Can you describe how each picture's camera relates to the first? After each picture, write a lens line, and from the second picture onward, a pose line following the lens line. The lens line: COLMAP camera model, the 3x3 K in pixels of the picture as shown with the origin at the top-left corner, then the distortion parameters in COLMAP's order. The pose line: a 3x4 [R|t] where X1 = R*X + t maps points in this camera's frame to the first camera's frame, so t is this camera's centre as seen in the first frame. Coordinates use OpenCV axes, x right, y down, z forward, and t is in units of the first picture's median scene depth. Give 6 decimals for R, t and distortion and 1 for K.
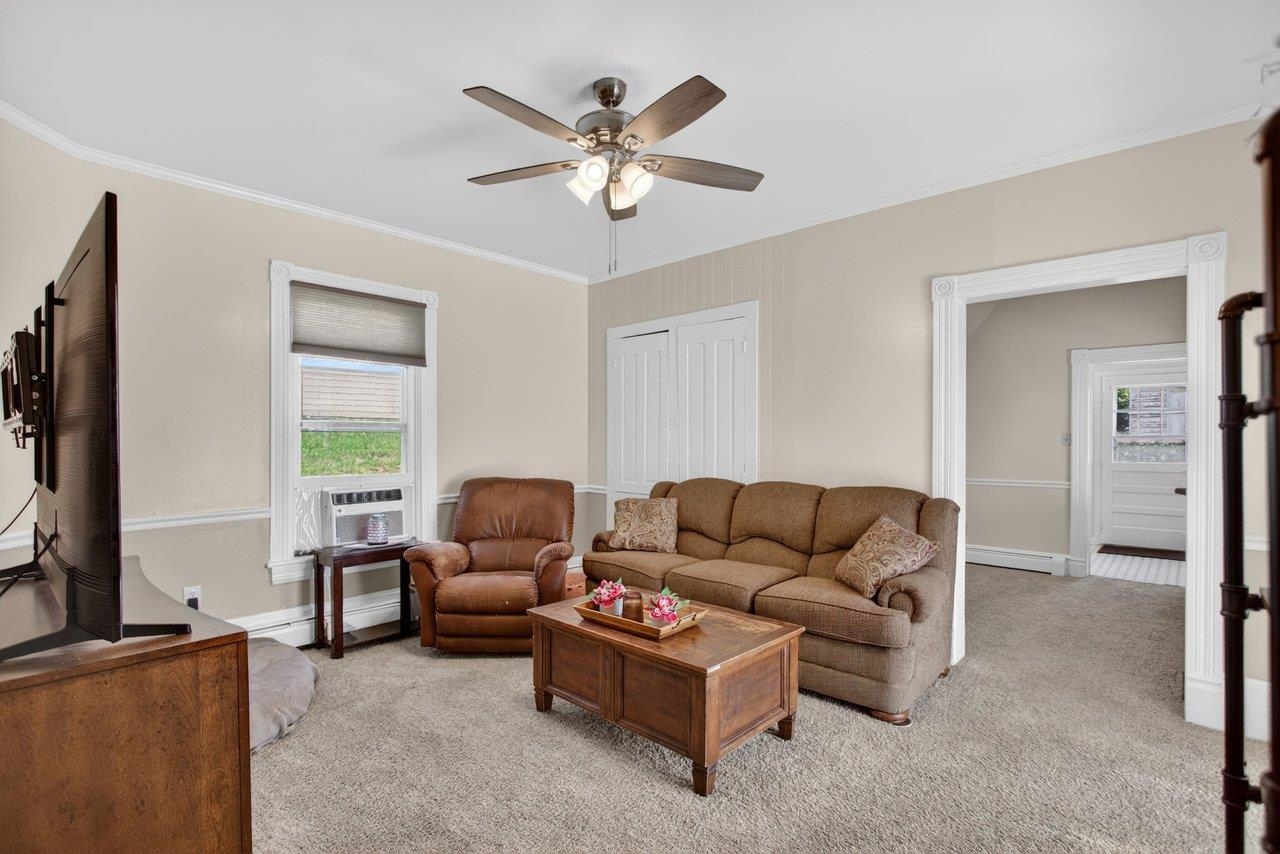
lens RADIAL K [[618.0, 0, 642.9], [0, 618.0, 439.5], [0, 0, 1]] dist [-0.000605, 0.000207]
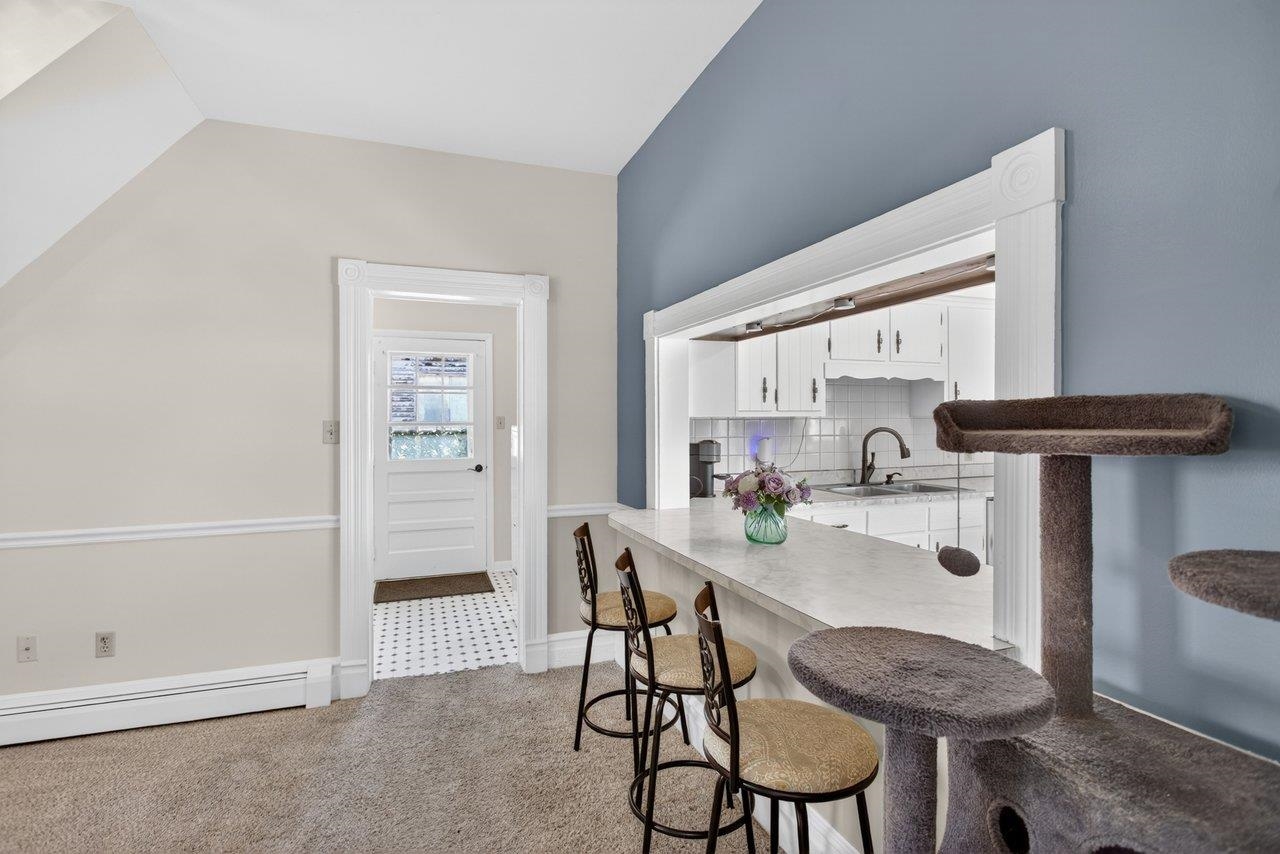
lens RADIAL K [[618.0, 0, 647.2], [0, 618.0, 420.7], [0, 0, 1]] dist [-0.000605, 0.000207]
pose [[0.462050, -0.005355, 0.886838, 0.351595], [0.007981, 0.999966, 0.001880, -0.008665], [-0.886818, 0.006210, 0.462077, 0.529657]]
